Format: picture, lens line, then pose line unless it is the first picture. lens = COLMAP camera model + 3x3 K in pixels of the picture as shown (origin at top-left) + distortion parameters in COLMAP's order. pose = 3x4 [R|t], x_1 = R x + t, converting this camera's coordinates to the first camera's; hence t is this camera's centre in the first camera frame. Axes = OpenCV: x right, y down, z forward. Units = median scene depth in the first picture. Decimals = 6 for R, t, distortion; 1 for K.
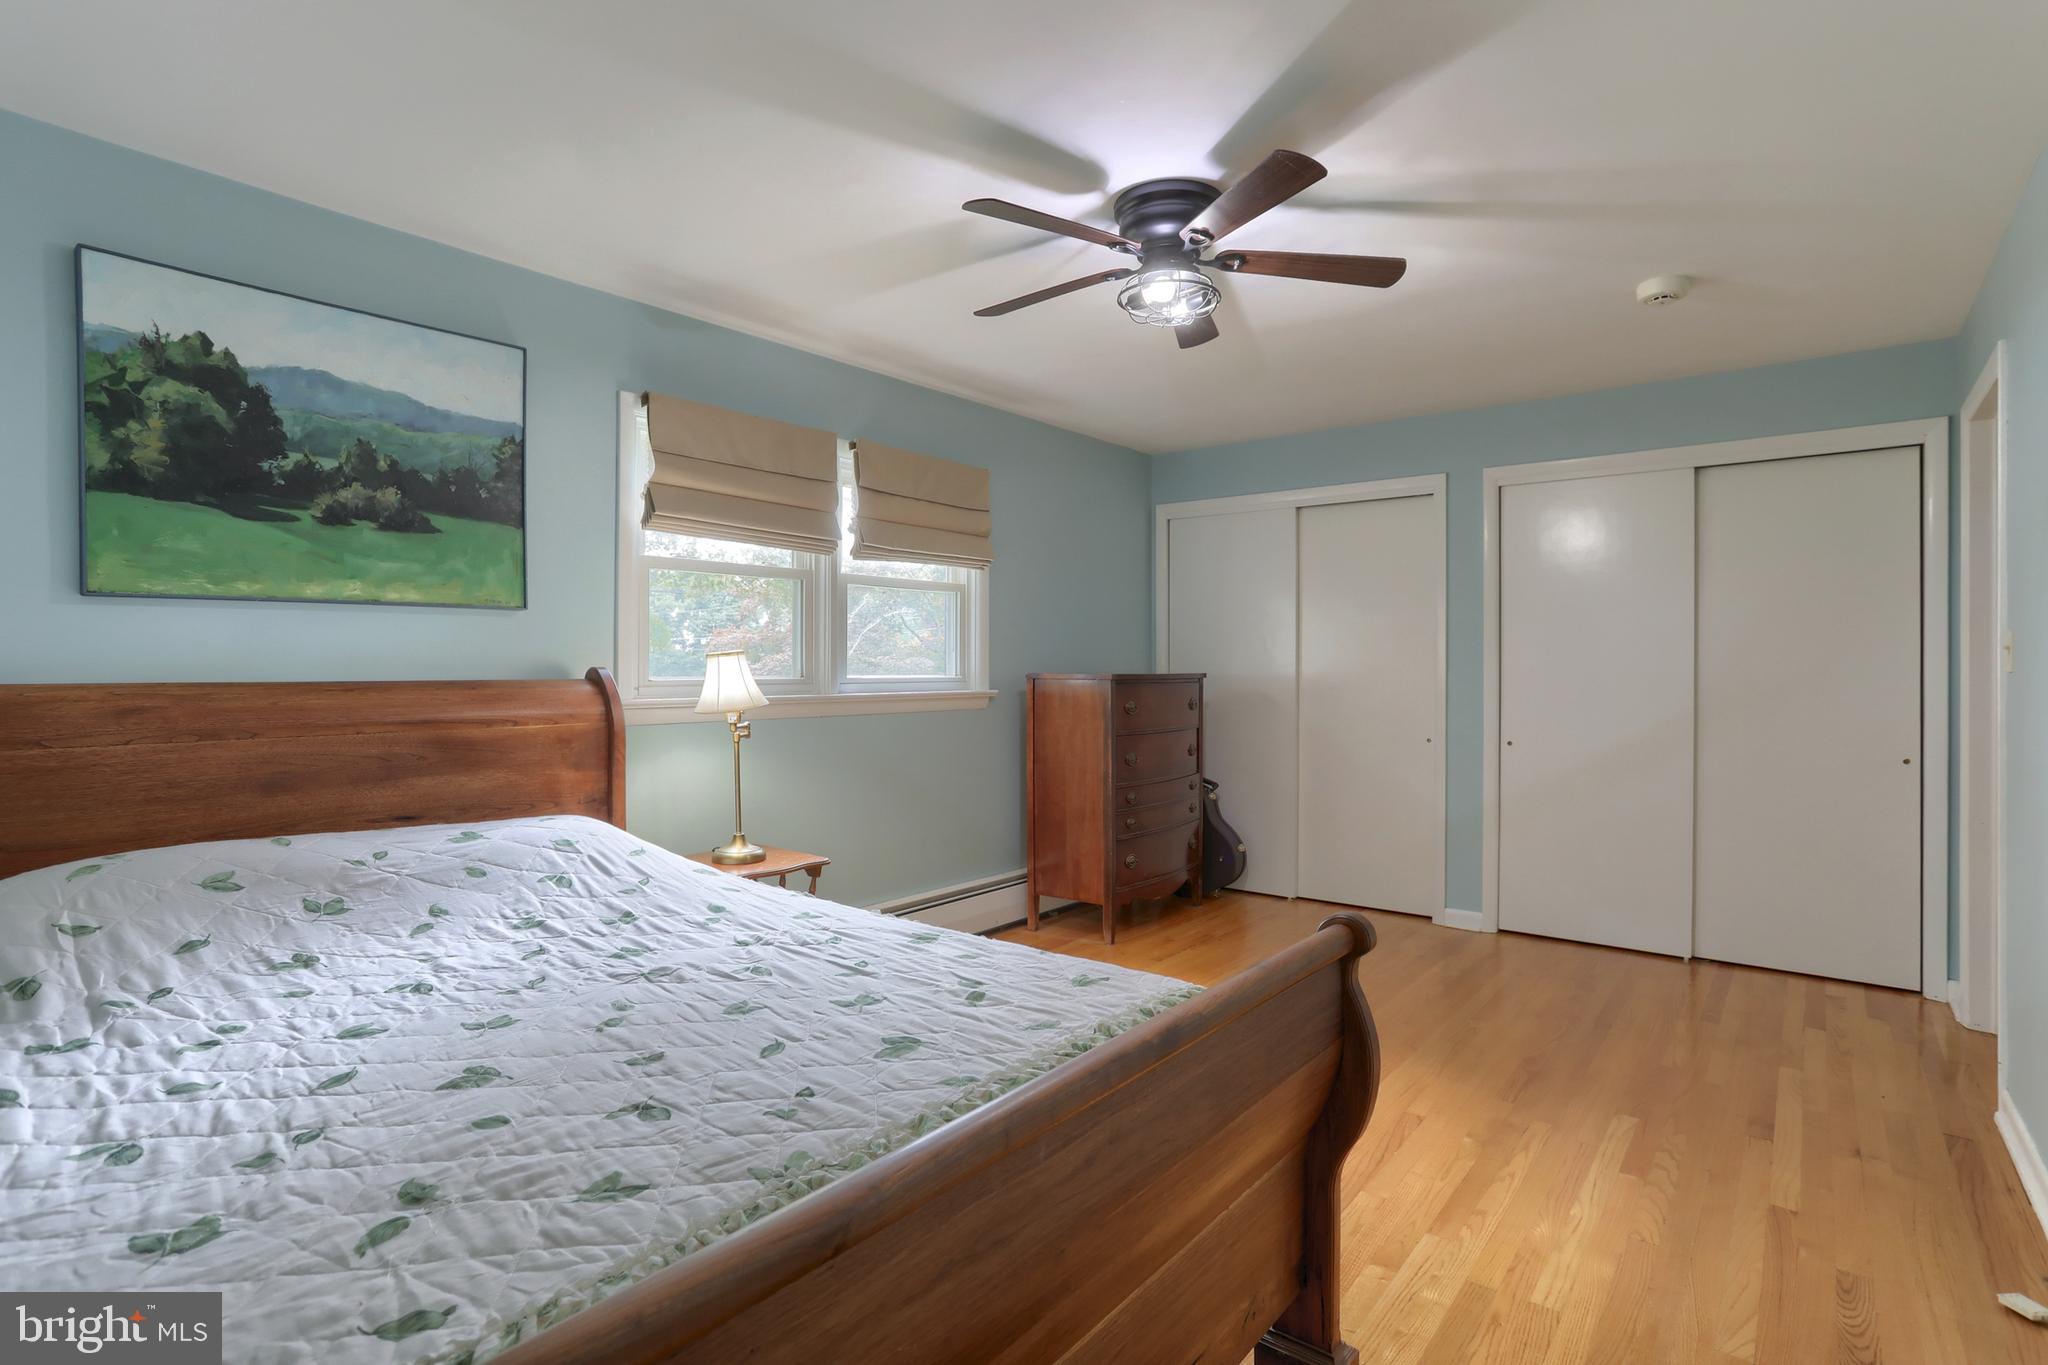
lens RADIAL K [[1018.9, 0, 1023.4], [0, 1018.9, 680.5], [0, 0, 1]] dist [-0.042057, 0.016582]
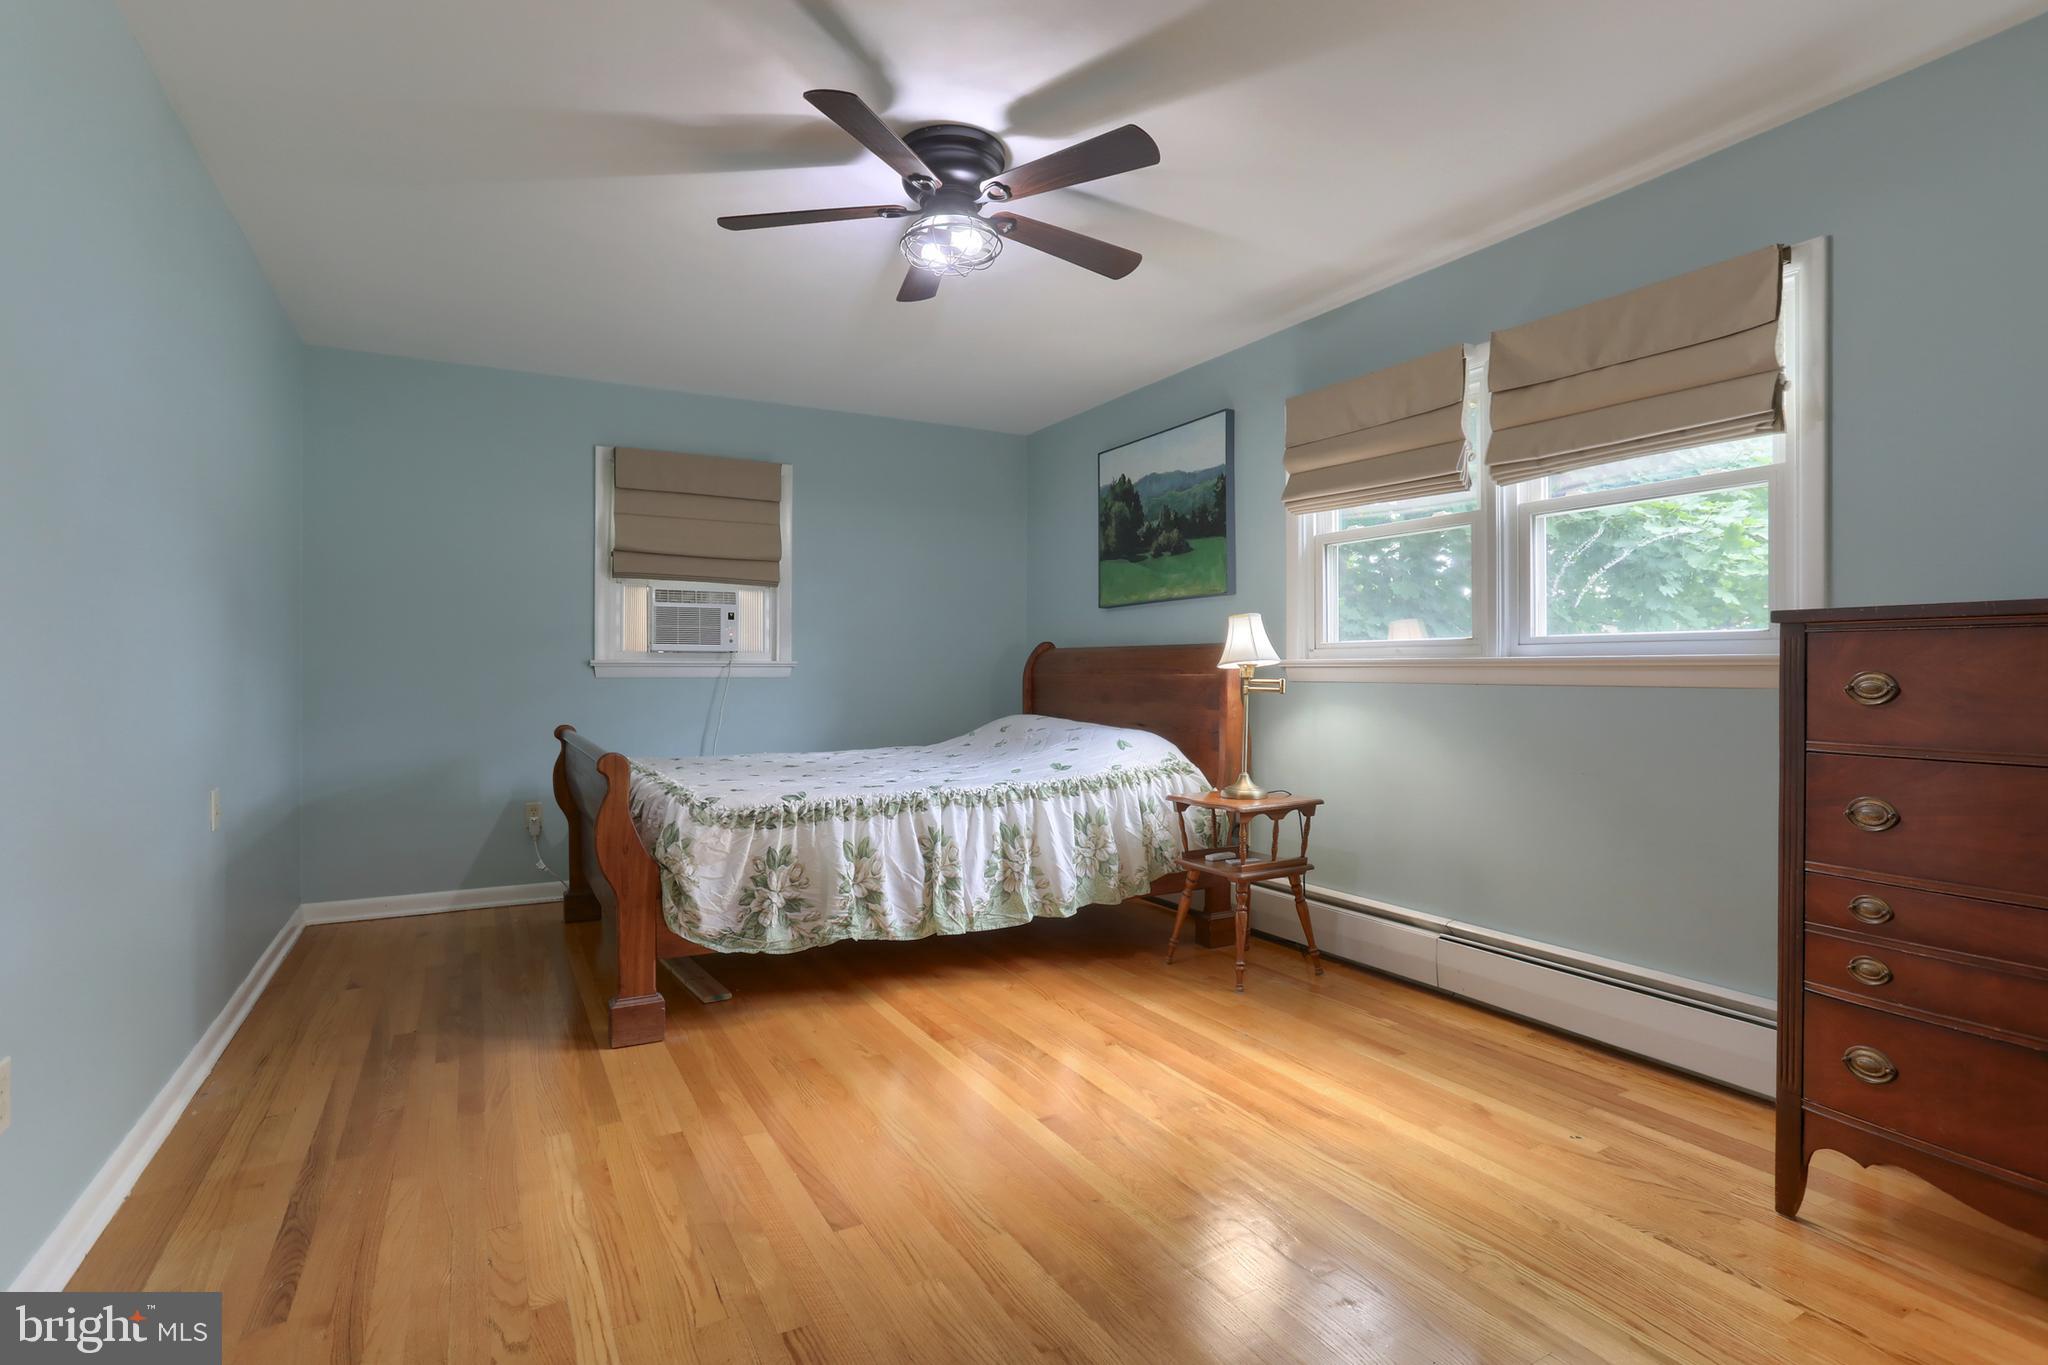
lens RADIAL K [[1018.9, 0, 1032.2], [0, 1018.9, 667.6], [0, 0, 1]] dist [-0.042057, 0.016582]
pose [[-0.378160, 0.006540, -0.925717, 1.036346], [-0.004755, 0.999948, 0.009007, 0.024188], [0.925728, 0.007808, -0.378109, 1.435935]]
